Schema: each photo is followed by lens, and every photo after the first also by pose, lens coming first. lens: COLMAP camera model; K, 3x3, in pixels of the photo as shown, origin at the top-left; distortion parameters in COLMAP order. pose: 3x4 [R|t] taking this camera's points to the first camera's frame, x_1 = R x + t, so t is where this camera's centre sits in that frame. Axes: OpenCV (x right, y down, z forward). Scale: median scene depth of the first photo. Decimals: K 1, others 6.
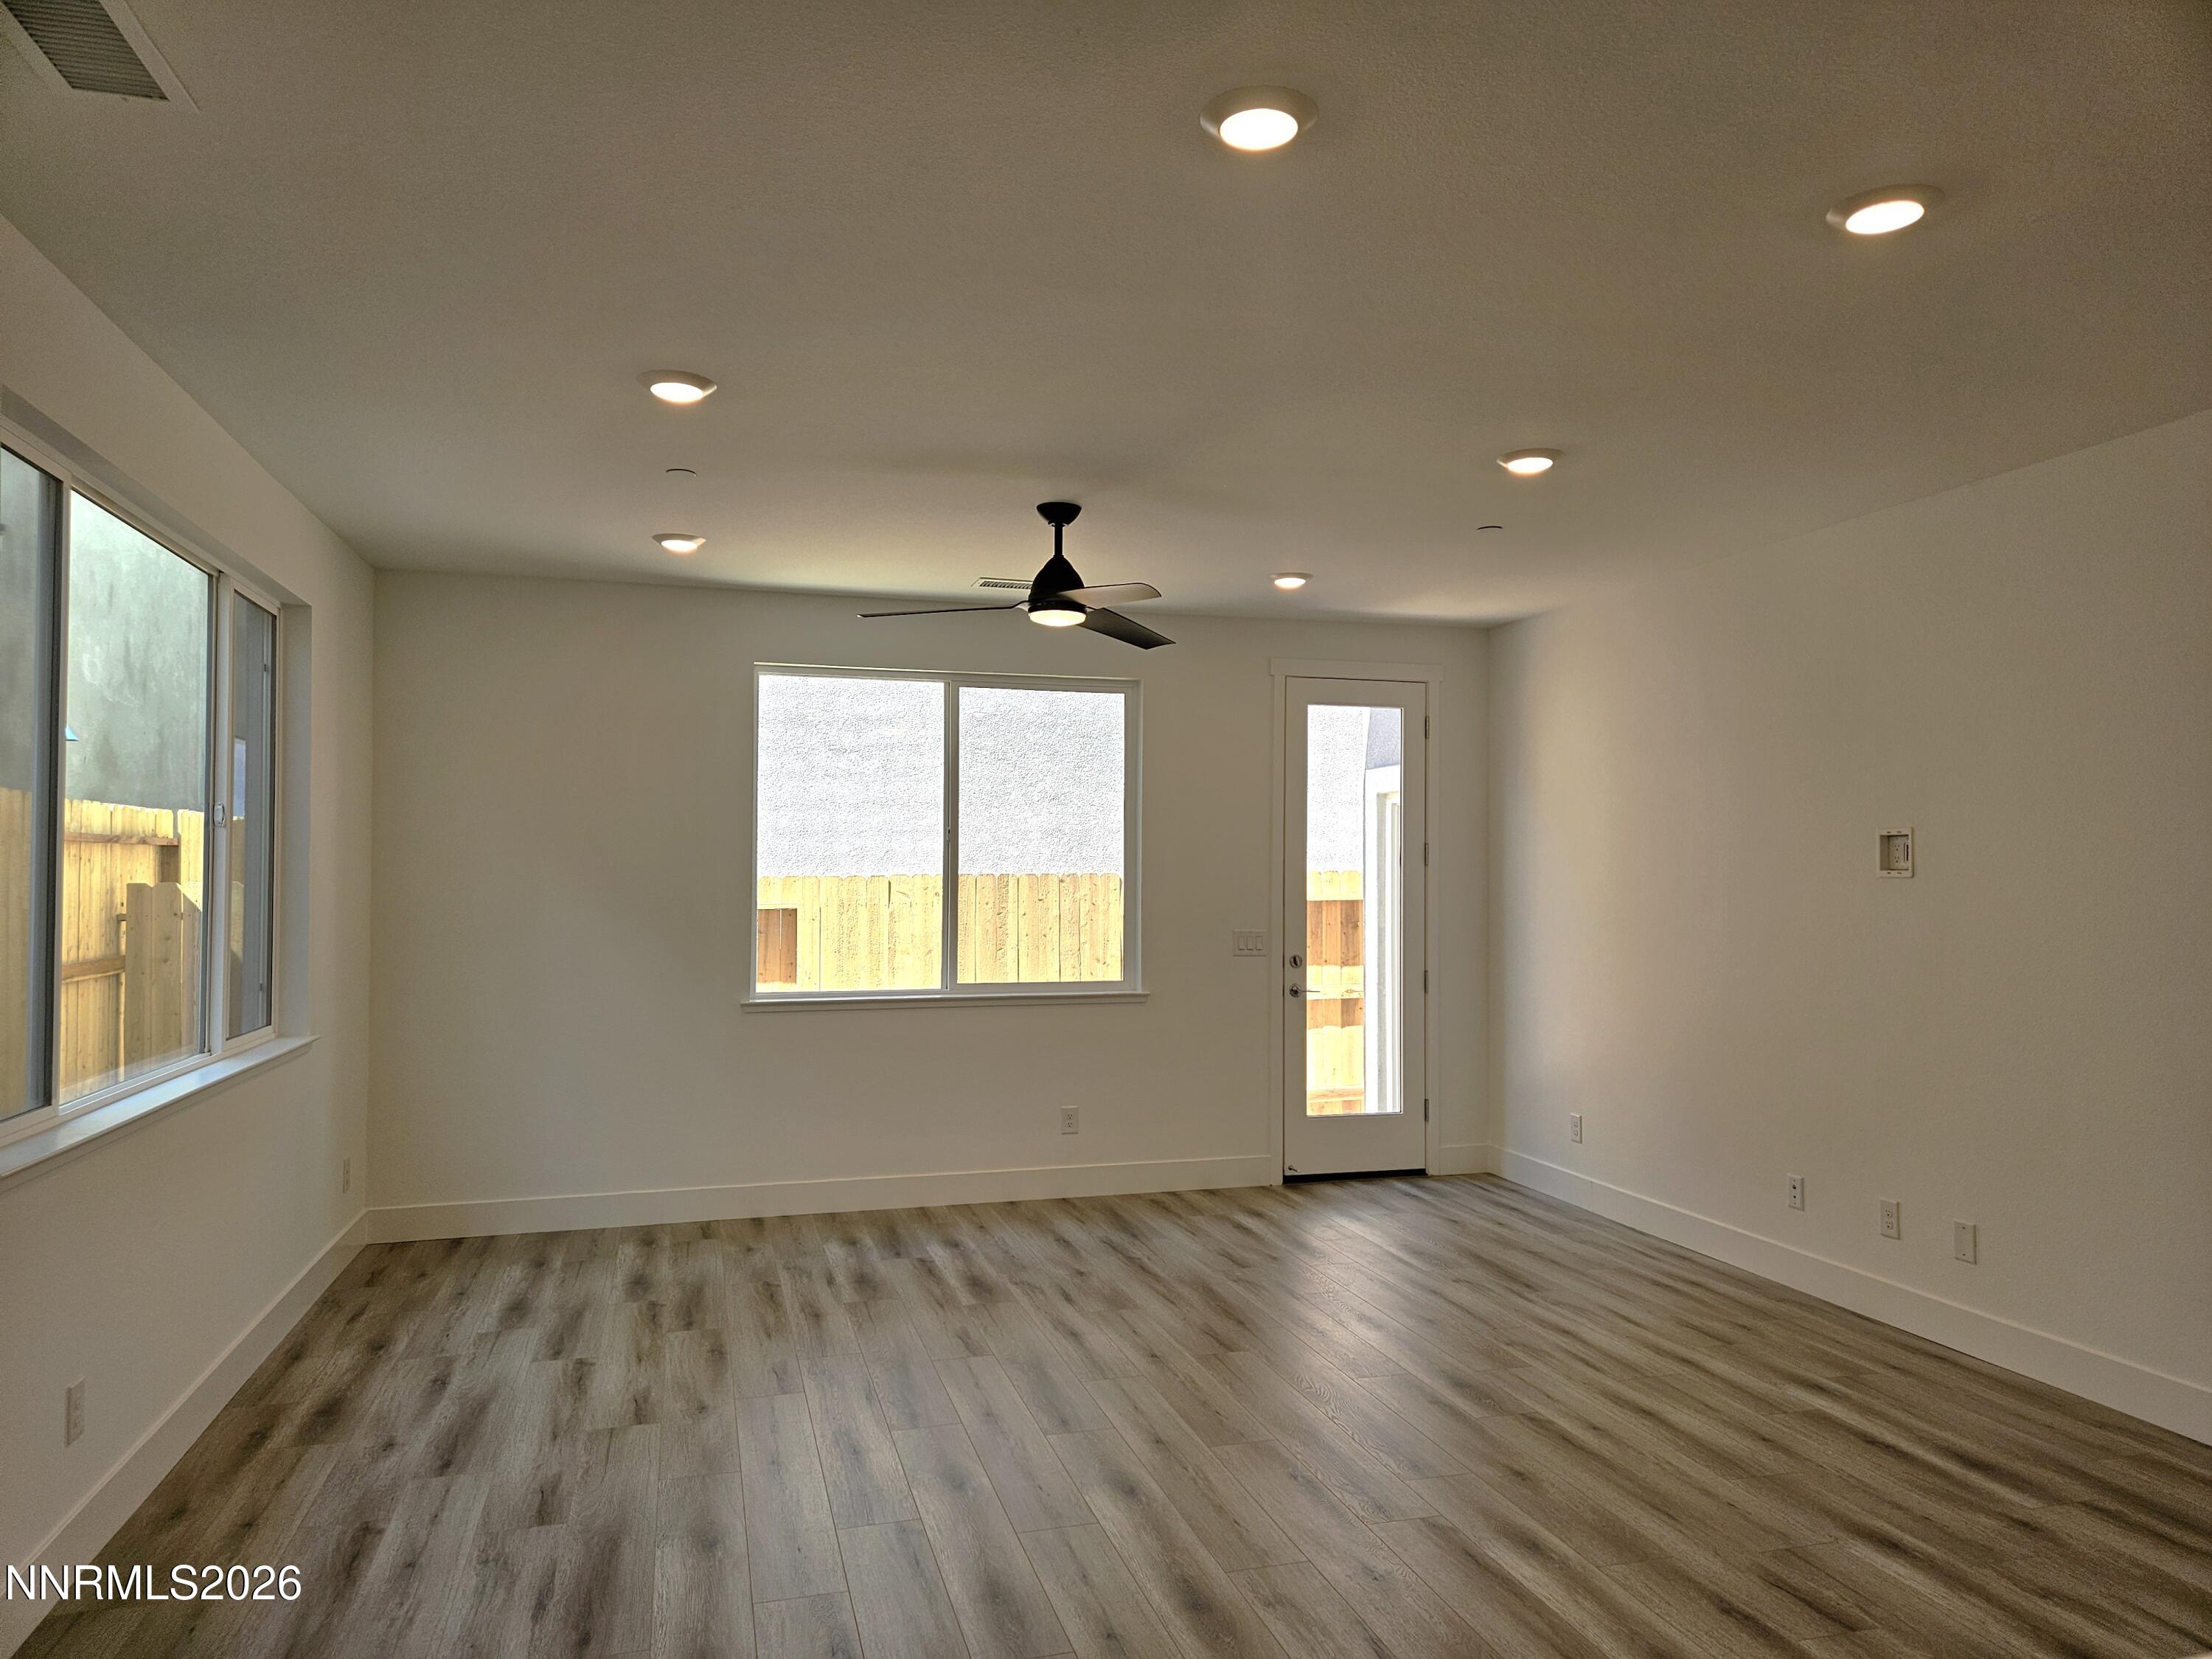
lens RADIAL K [[1492.6, 0, 1098.6], [0, 1492.6, 831.8], [0, 0, 1]] dist [0.067406, -0.045301]
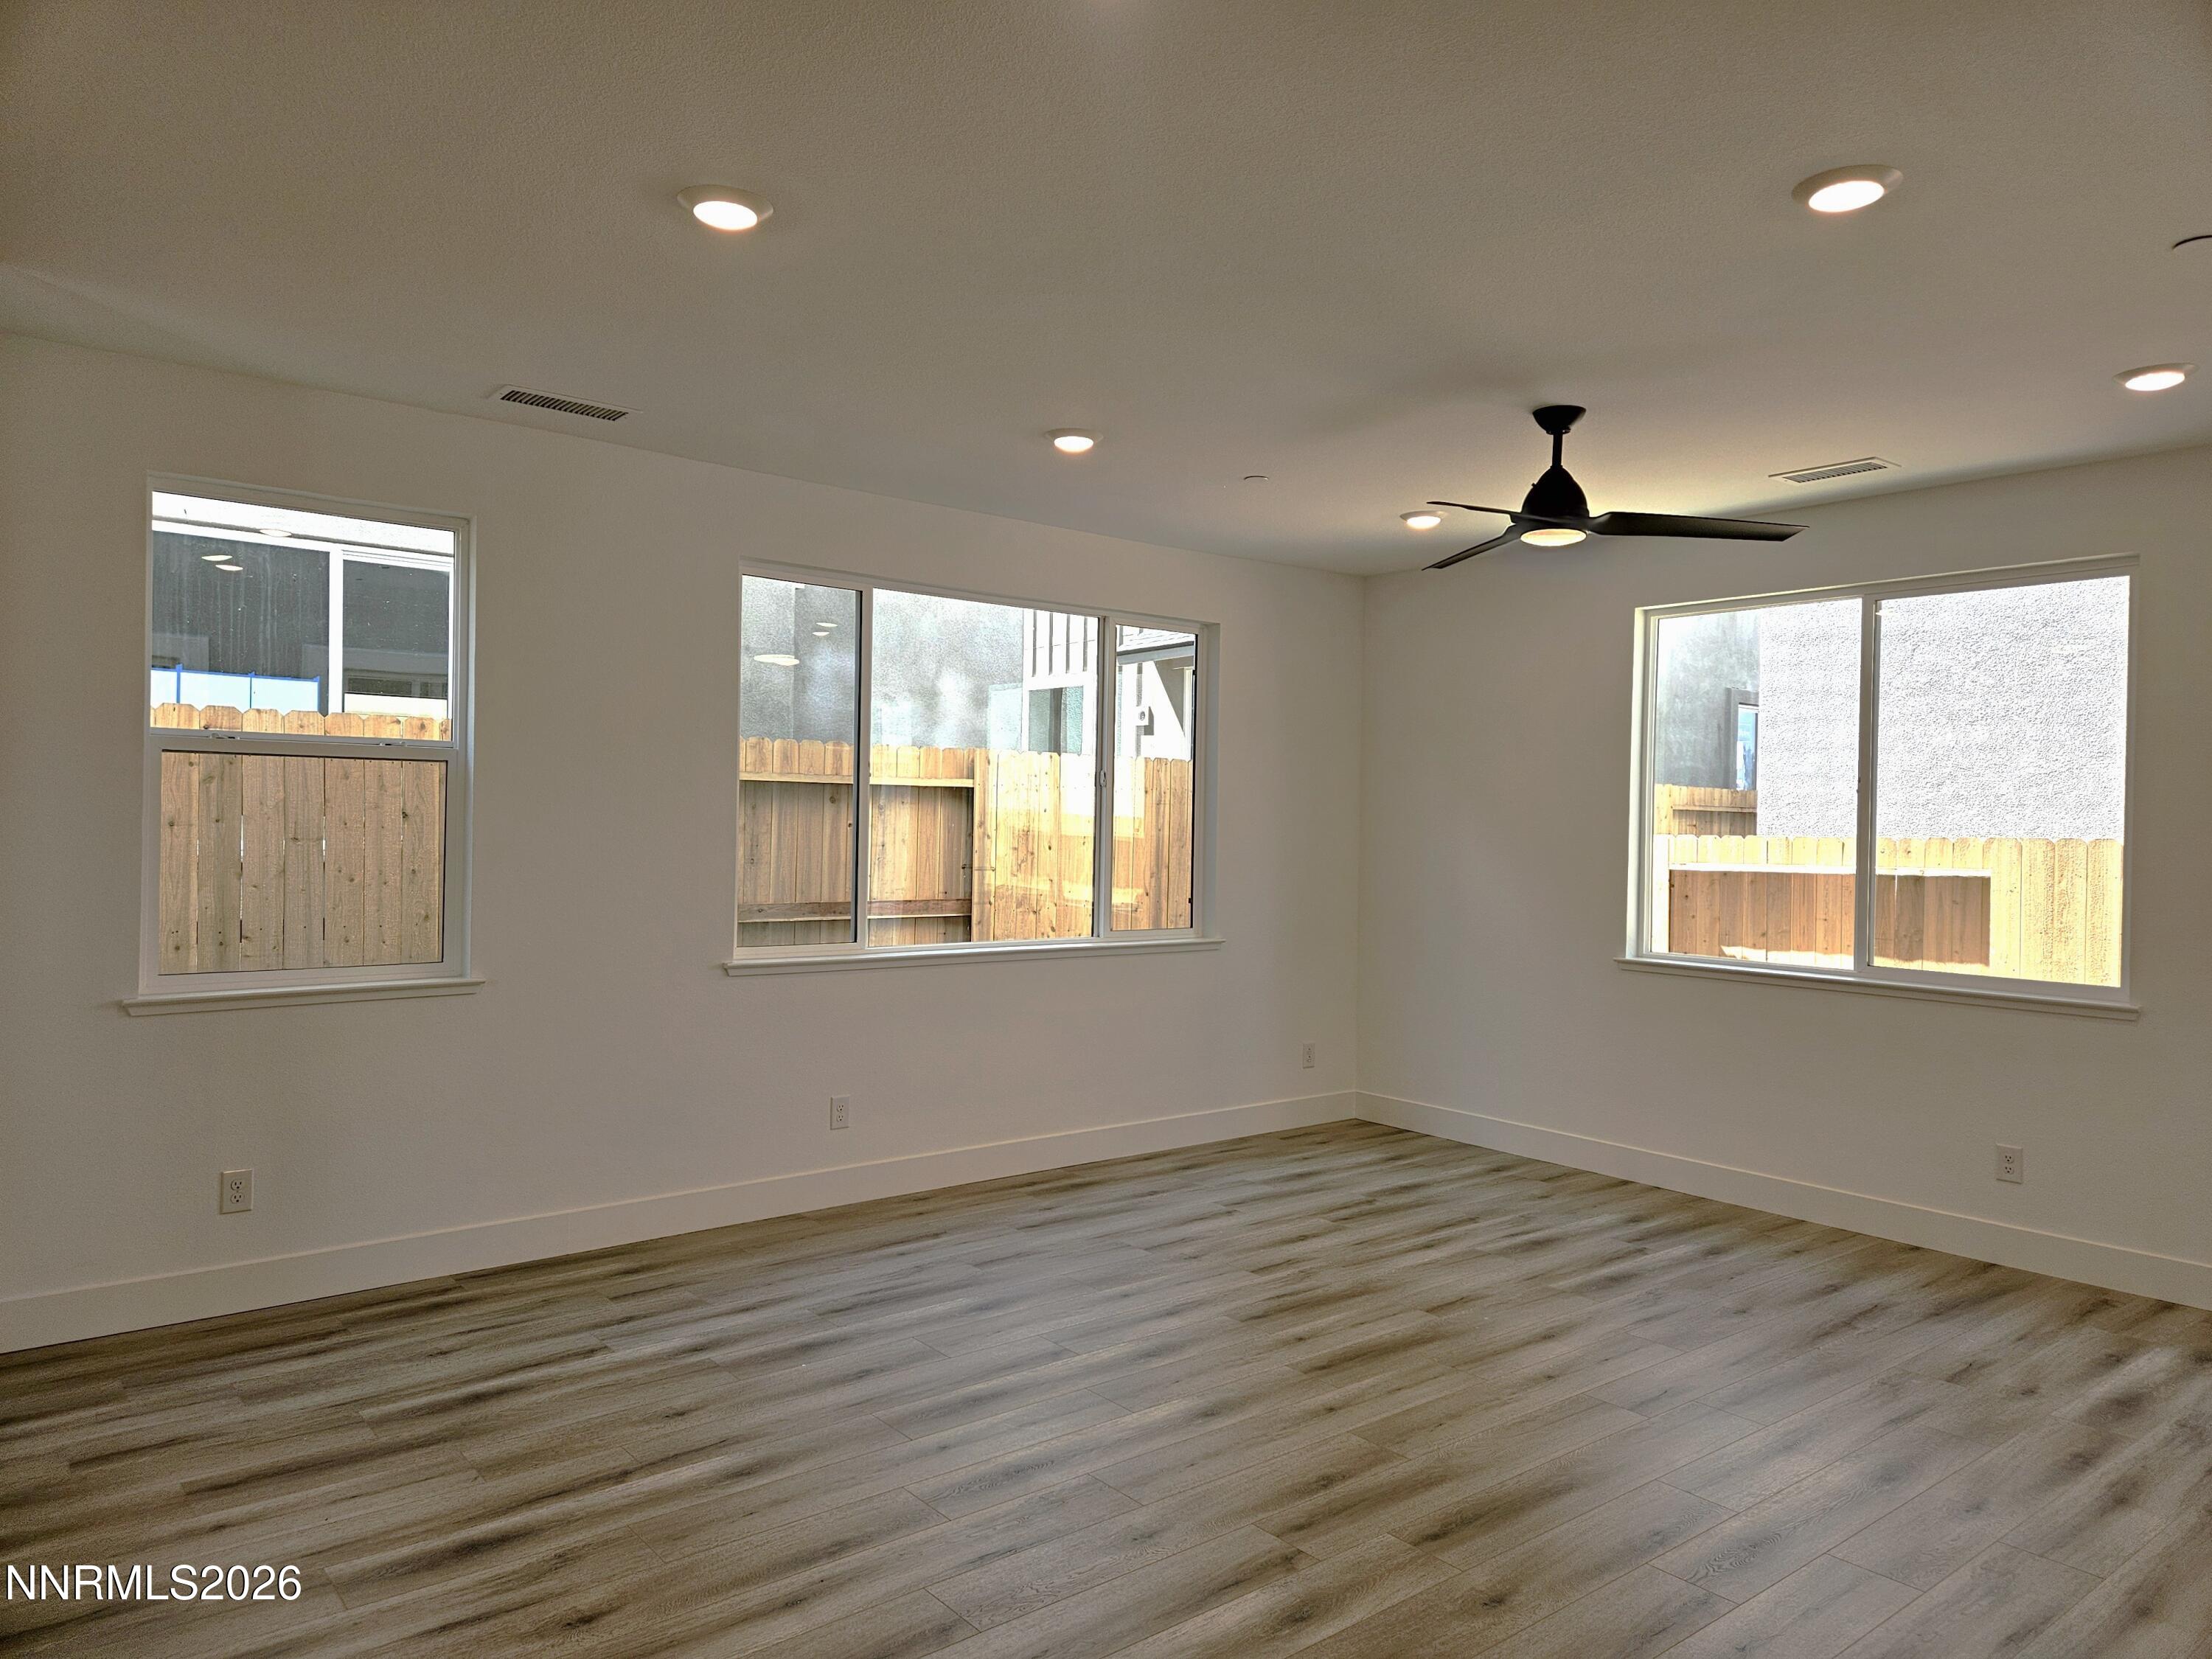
lens RADIAL K [[1492.6, 0, 1091.1], [0, 1492.6, 826.1], [0, 0, 1]] dist [0.067406, -0.045301]
pose [[0.383183, 0.010542, -0.923612, 0.665108], [0.006670, 0.999877, 0.014179, 0.013990], [0.923648, -0.011594, 0.383066, 0.380445]]
